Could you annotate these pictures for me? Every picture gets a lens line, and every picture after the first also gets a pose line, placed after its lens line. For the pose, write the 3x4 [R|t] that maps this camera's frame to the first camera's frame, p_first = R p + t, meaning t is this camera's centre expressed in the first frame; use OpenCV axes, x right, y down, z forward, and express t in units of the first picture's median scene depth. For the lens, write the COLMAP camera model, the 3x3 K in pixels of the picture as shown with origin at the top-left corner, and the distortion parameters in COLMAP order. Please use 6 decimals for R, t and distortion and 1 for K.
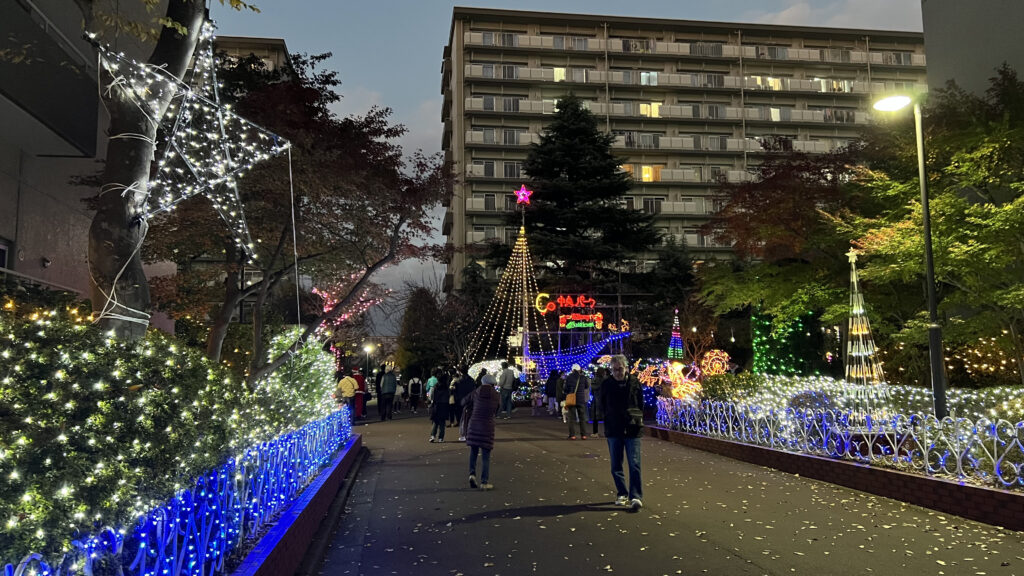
lens RADIAL K [[752.2, 0, 505.0], [0, 752.2, 285.6], [0, 0, 1]] dist [0.081950, -0.042275]
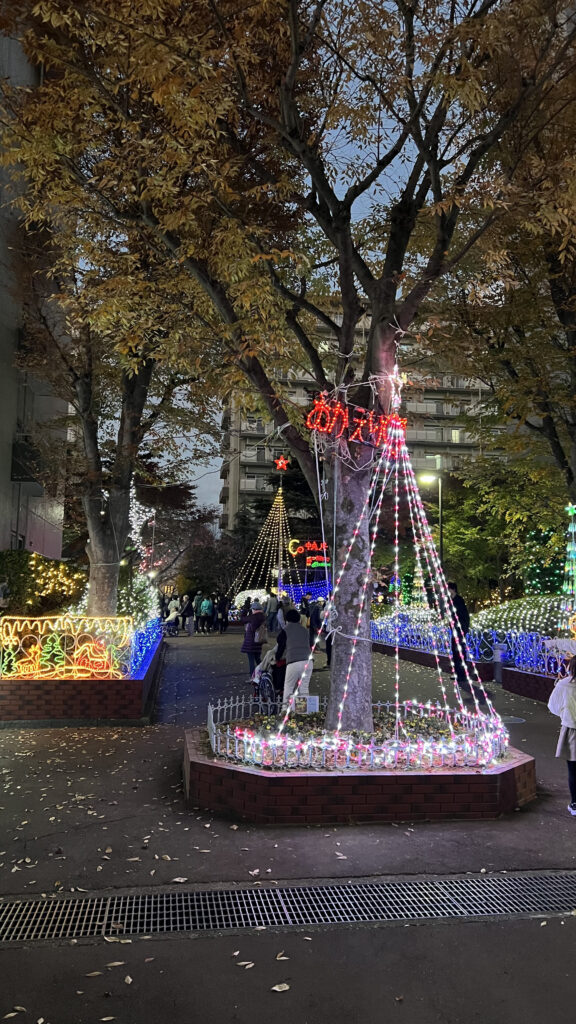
lens RADIAL K [[752.2, 0, 286.9], [0, 752.2, 504.9], [0, 0, 1]] dist [0.081950, -0.042275]
pose [[0.999666, 0.025533, 0.003999, 0.137975], [-0.025487, 0.999611, -0.011289, -0.153804], [-0.004286, 0.011183, 0.999928, -1.362716]]
